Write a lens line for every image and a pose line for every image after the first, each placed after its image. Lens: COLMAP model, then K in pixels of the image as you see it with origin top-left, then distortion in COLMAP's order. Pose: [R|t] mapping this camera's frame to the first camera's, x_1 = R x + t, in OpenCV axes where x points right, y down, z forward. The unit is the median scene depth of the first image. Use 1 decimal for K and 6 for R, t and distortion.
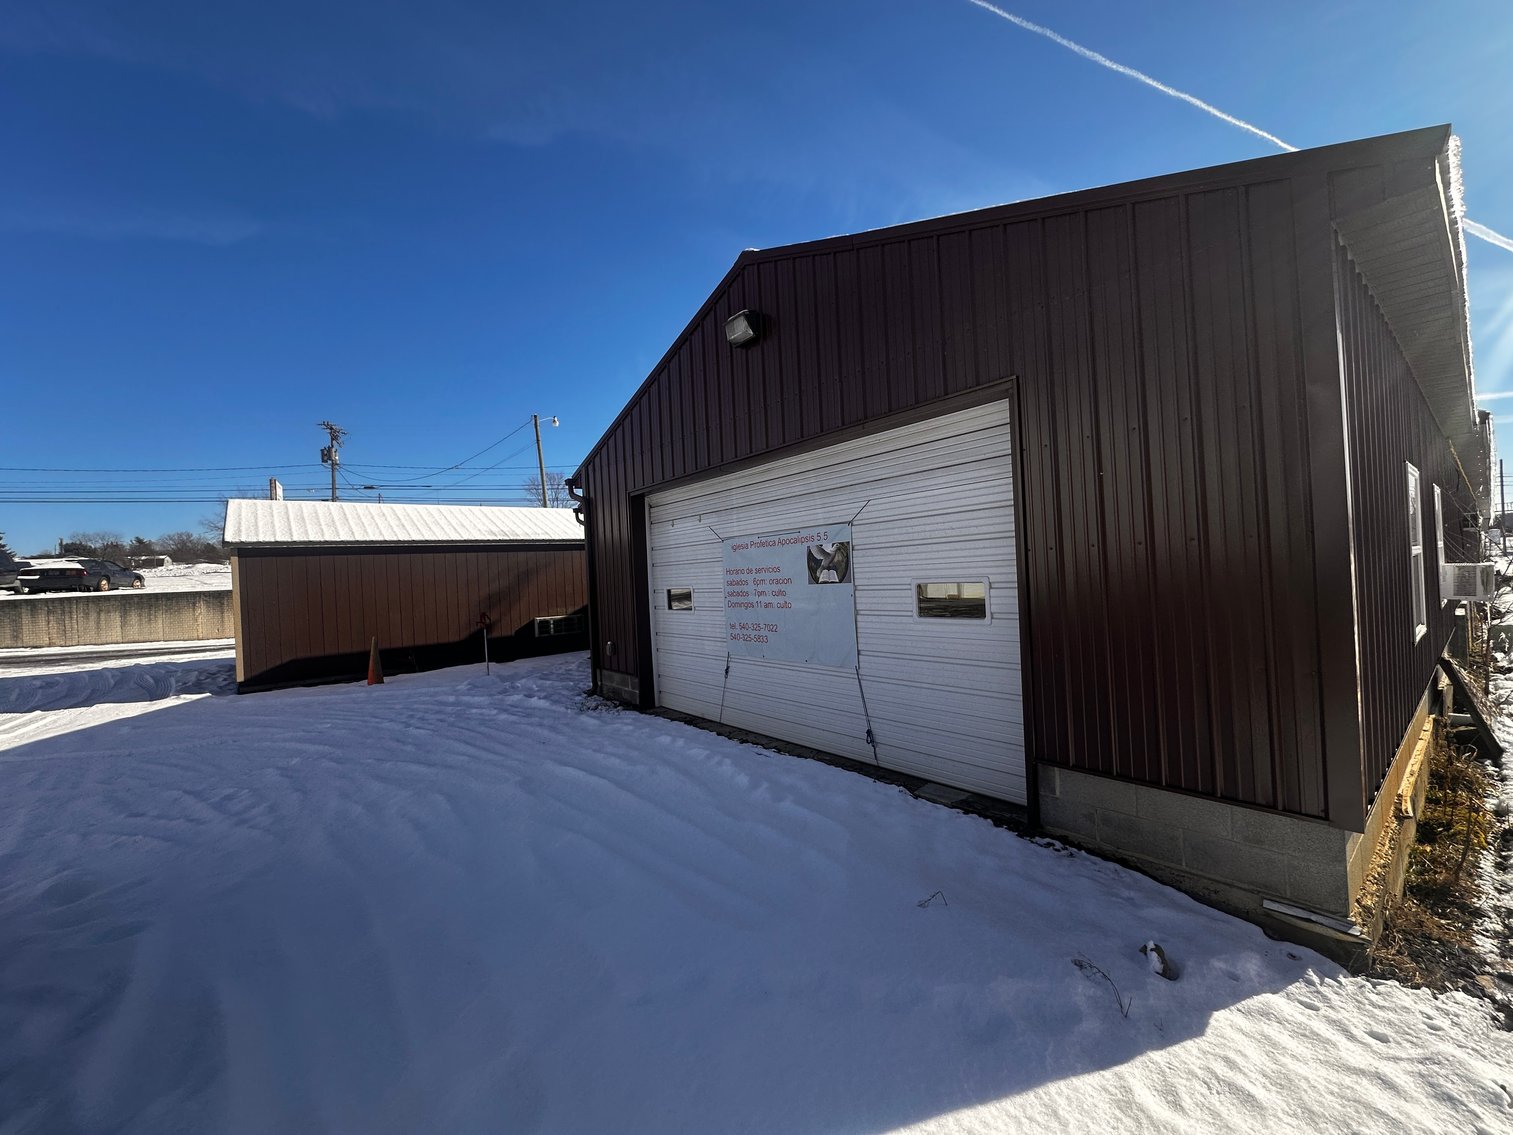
lens RADIAL K [[604.3, 0, 760.1], [0, 604.3, 567.2], [0, 0, 1]] dist [-0.002041, -0.000057]
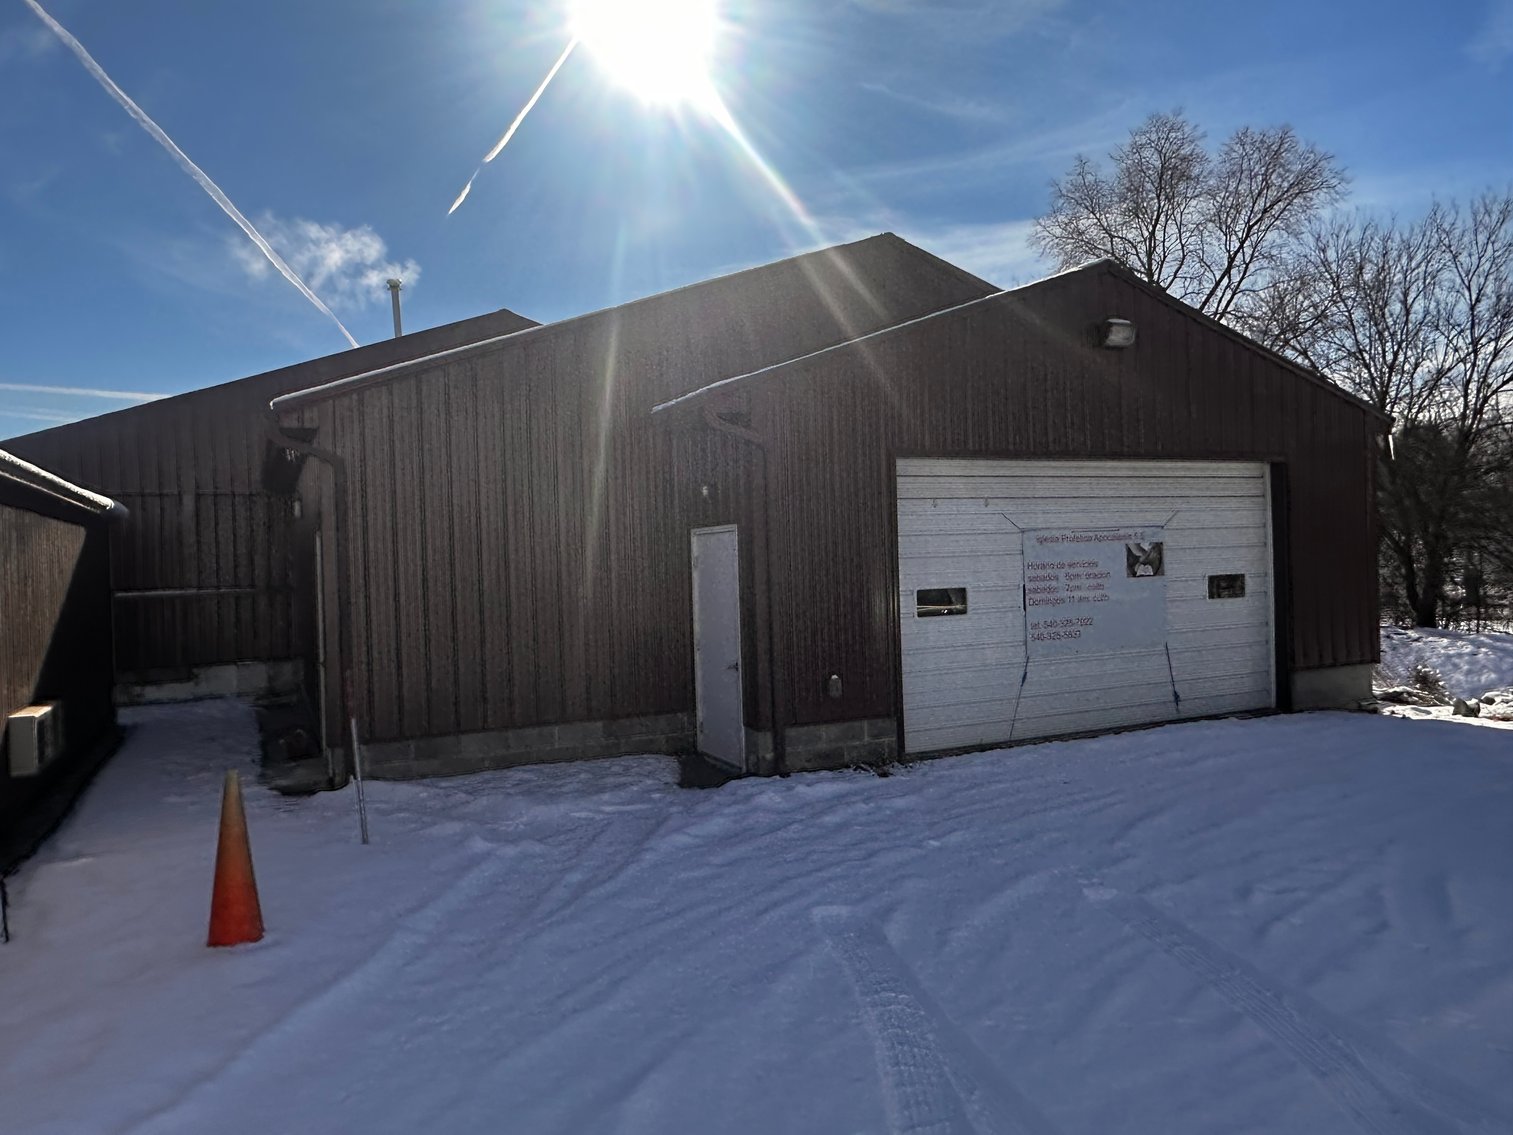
lens RADIAL K [[1057.5, 0, 759.3], [0, 1057.5, 563.8], [0, 0, 1]] dist [-0.006873, -0.000854]
pose [[0.226021, 0.041974, 0.973218, -1.767735], [0.011136, 0.998895, -0.045667, 0.075177], [-0.974059, 0.021159, 0.225304, 1.088928]]
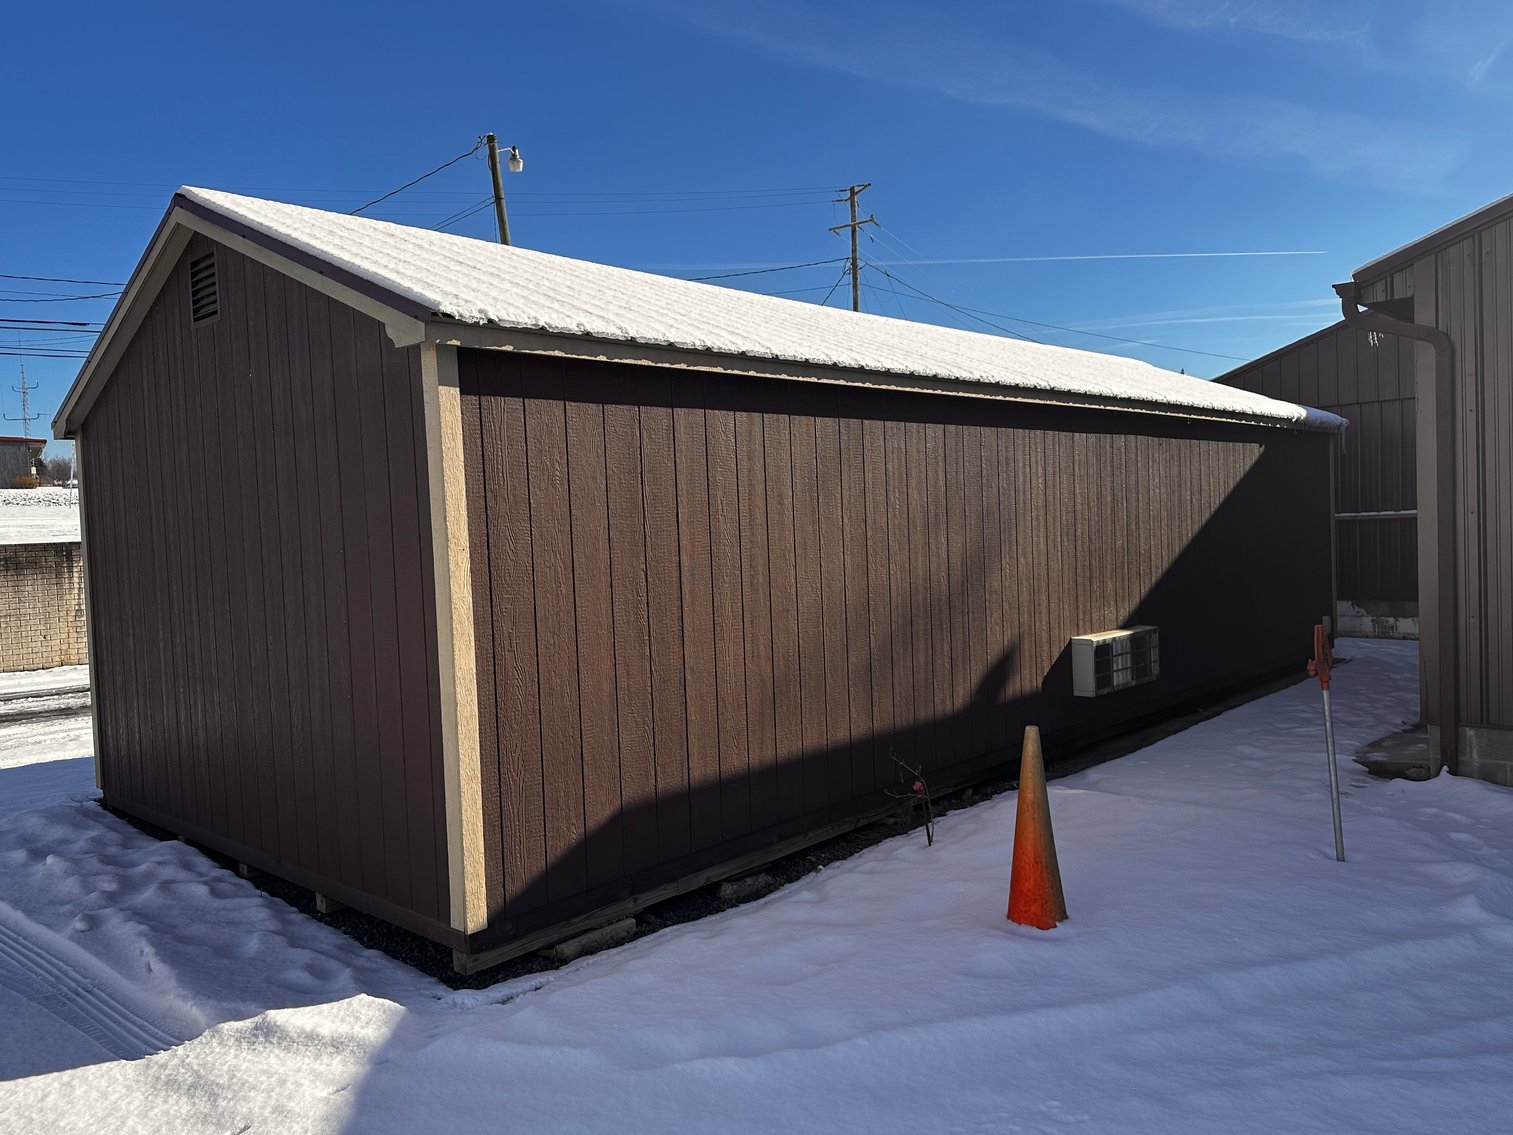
lens RADIAL K [[1126.8, 0, 755.9], [0, 1126.8, 573.2], [0, 0, 1]] dist [-0.012210, 0.002944]
pose [[0.990519, 0.004339, 0.137306, -1.369143], [-0.010160, 0.999078, 0.041724, 0.059189], [-0.136999, -0.042724, 0.989649, 0.958426]]
